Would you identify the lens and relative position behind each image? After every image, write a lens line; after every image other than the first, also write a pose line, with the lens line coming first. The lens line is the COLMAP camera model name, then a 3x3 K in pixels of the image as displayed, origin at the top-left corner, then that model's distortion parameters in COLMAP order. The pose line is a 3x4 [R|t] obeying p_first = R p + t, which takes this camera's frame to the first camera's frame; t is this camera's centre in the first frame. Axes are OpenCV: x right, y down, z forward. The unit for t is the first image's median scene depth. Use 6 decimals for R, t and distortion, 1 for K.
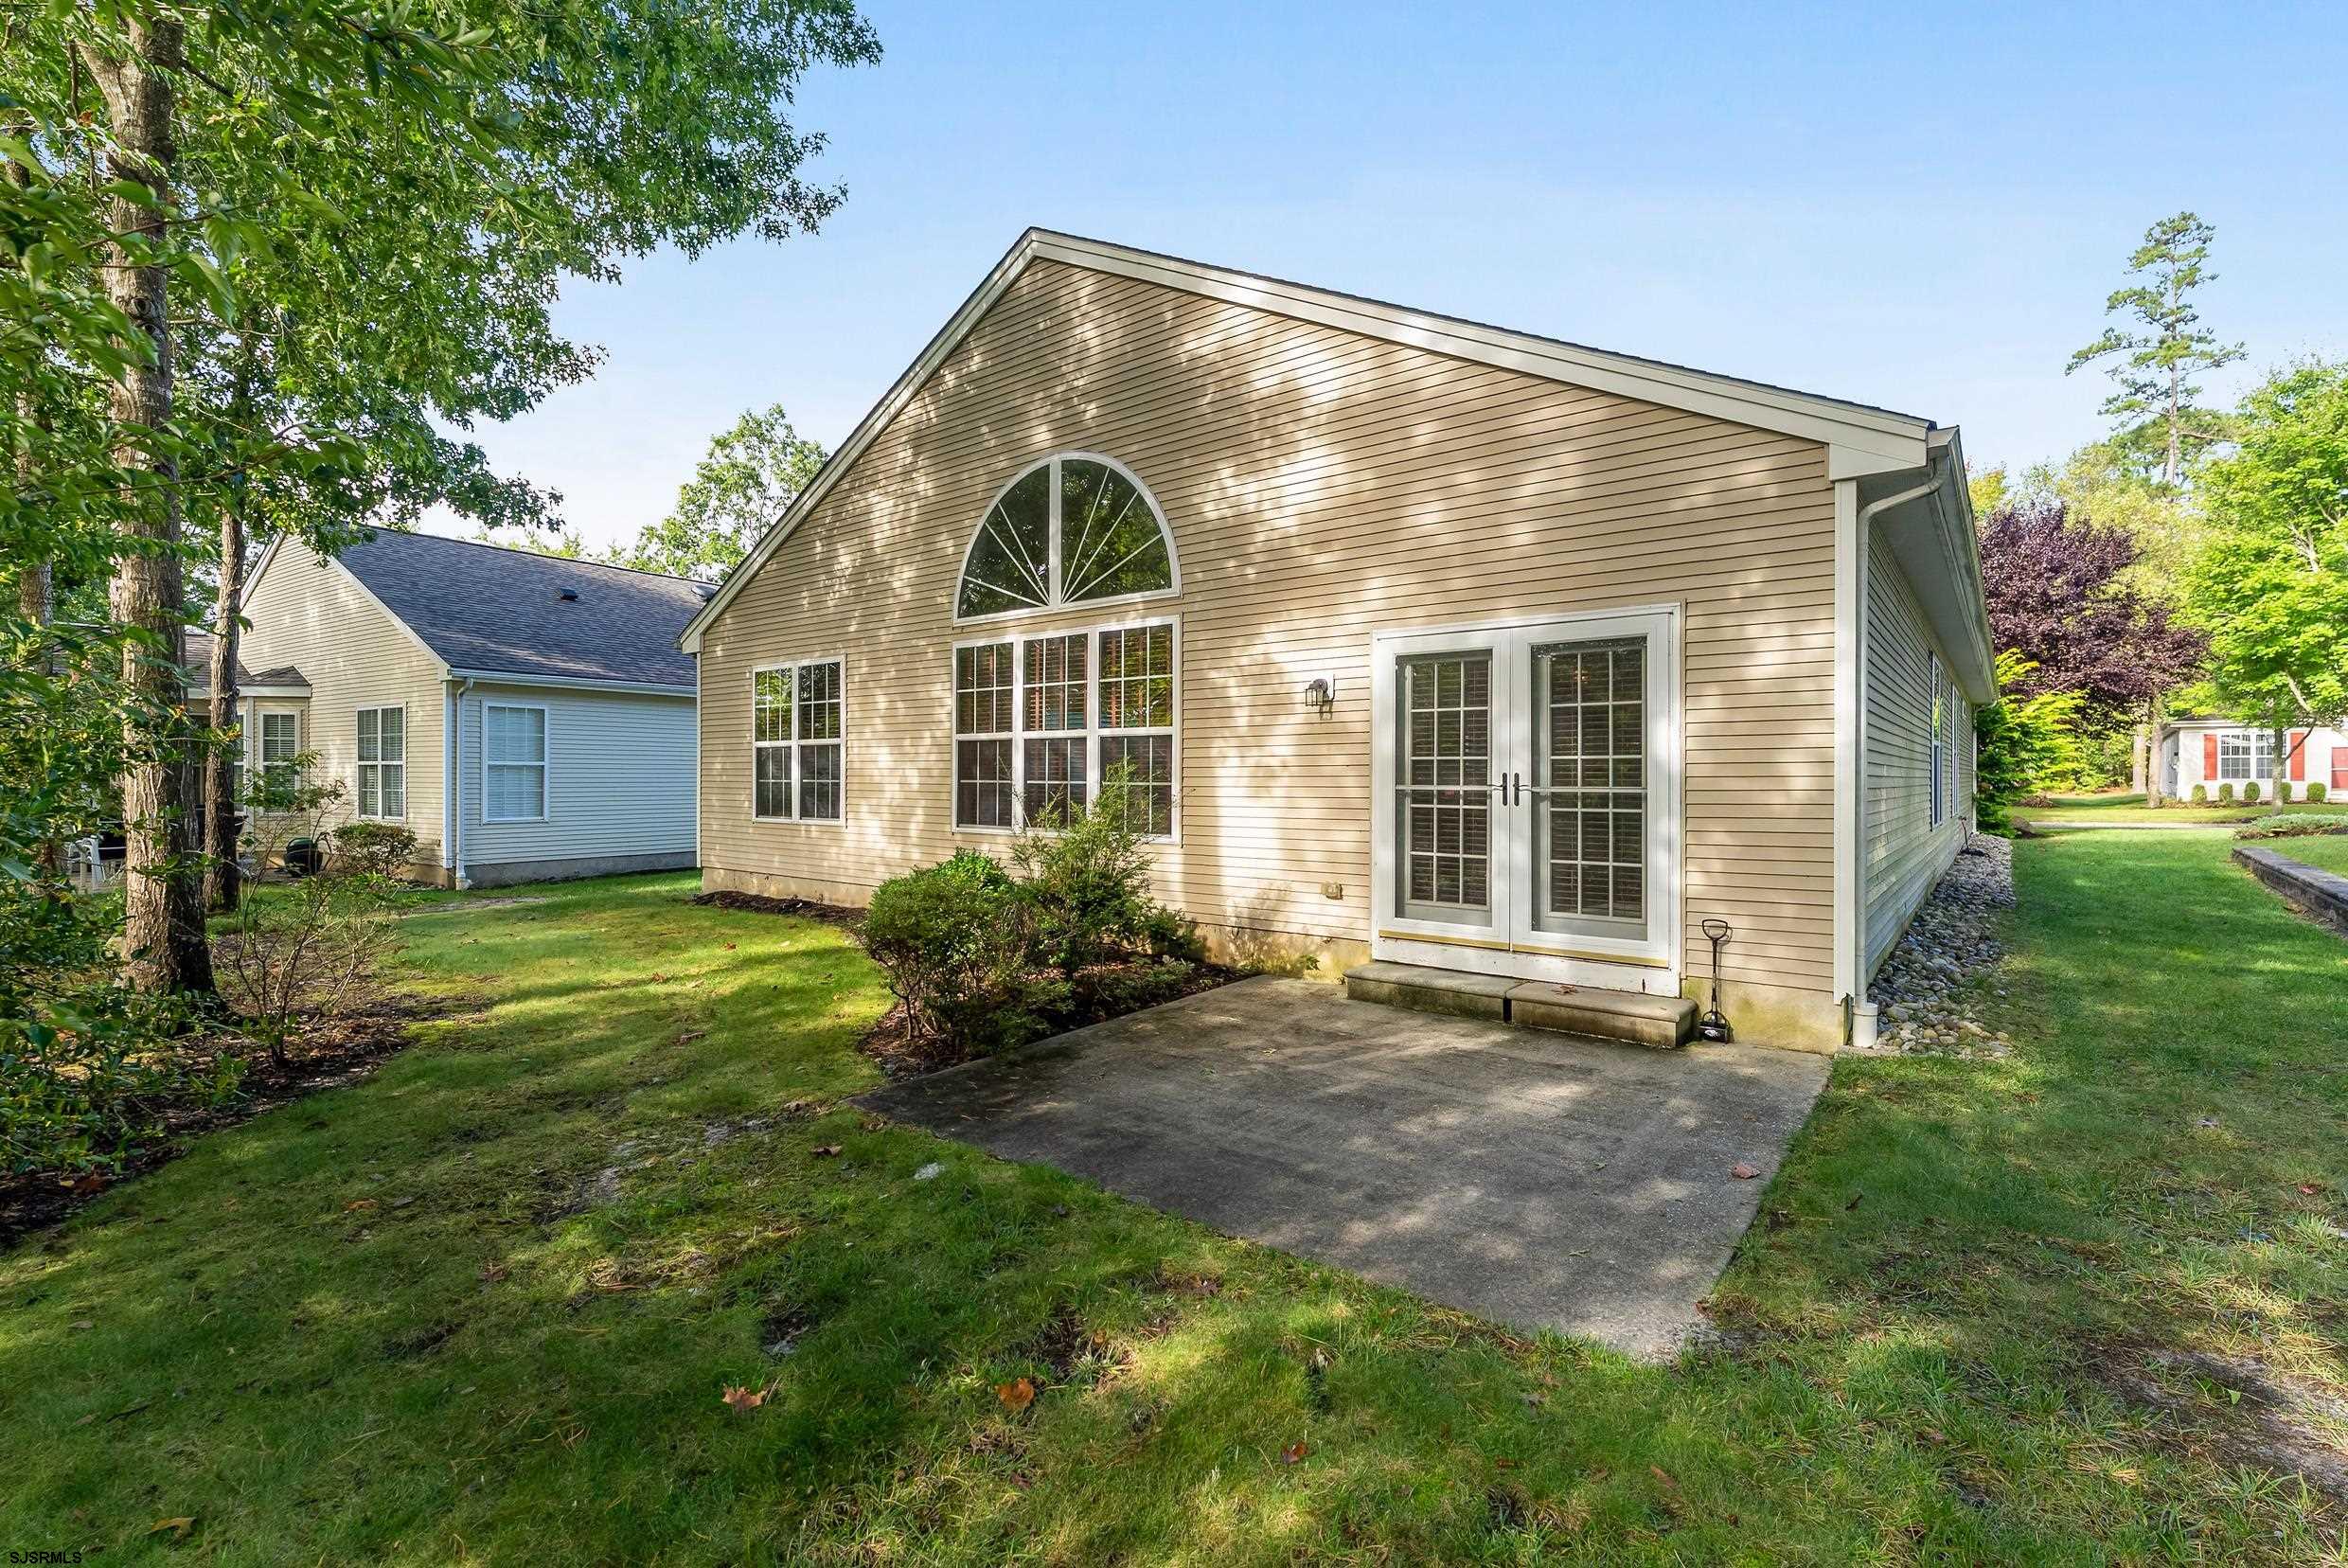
lens RADIAL K [[1055.7, 0, 1181.8], [0, 1055.7, 751.3], [0, 0, 1]] dist [-0.001483, -0.000169]
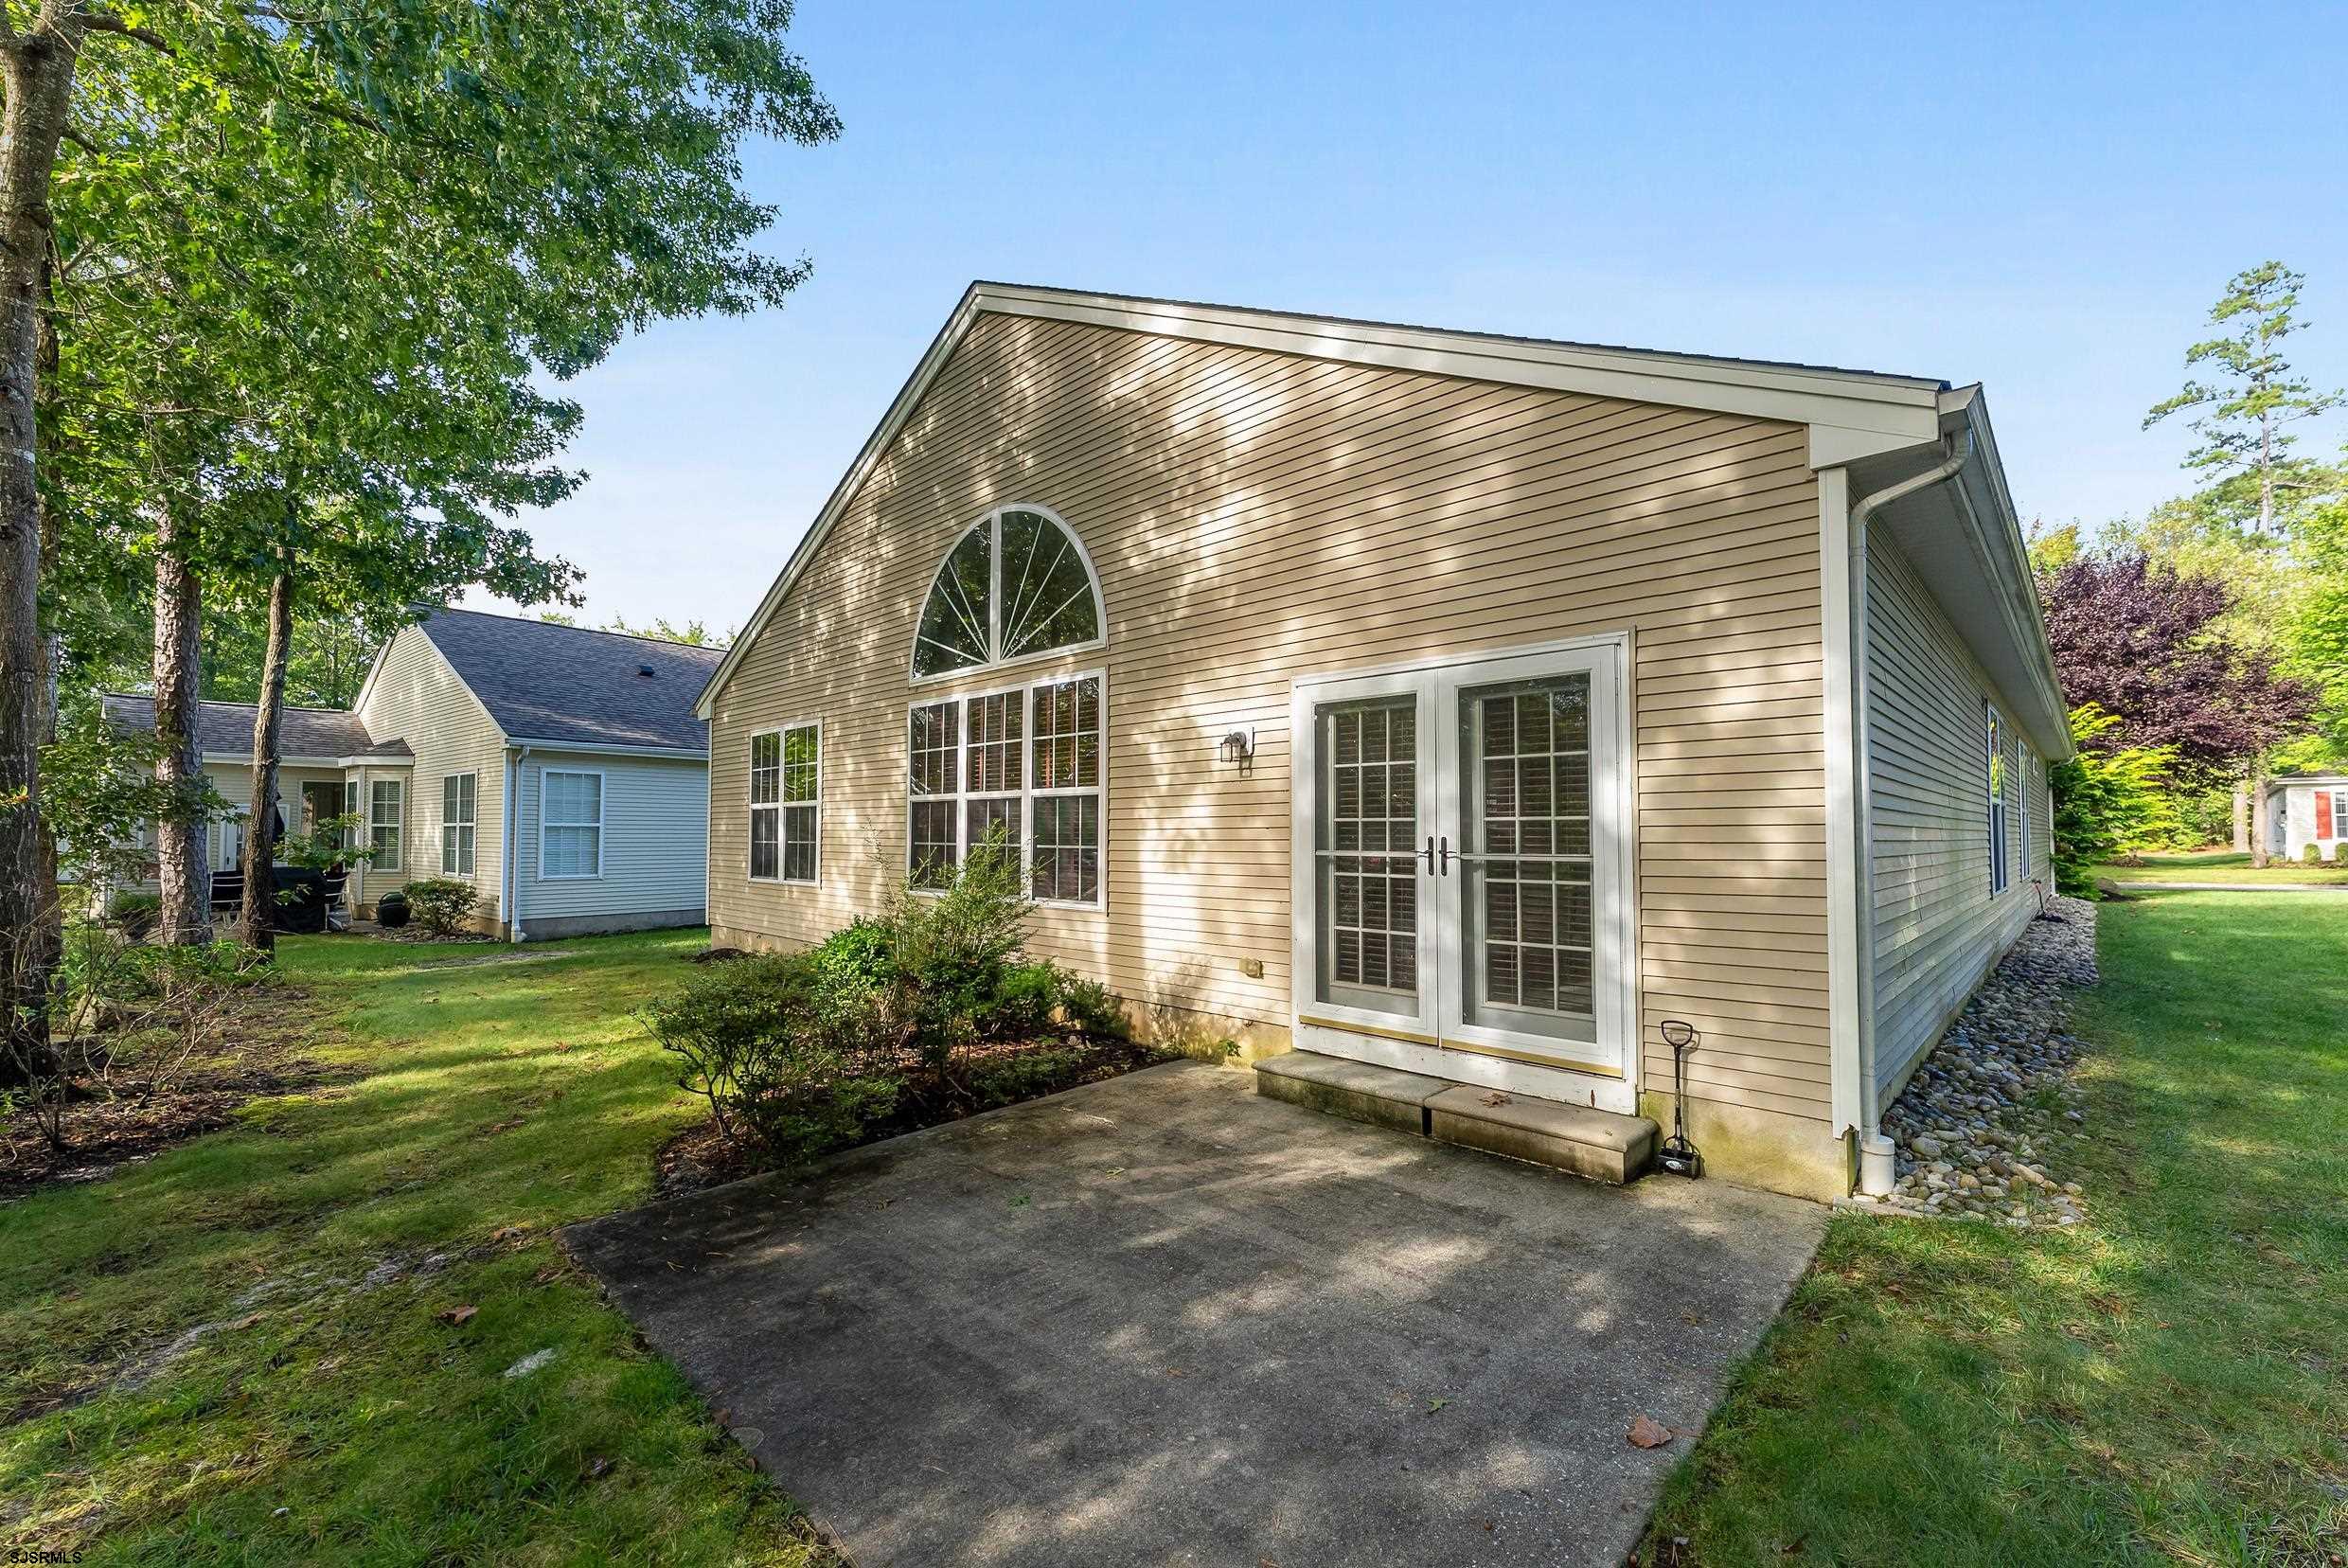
lens RADIAL K [[942.5, 0, 1175.0], [0, 942.5, 779.7], [0, 0, 1]] dist [0.001367, -0.000461]
pose [[0.994216, -0.006117, -0.107226, 0.127972], [0.002481, 0.999418, -0.034014, -0.000533], [0.107371, 0.033551, 0.993653, 0.150330]]
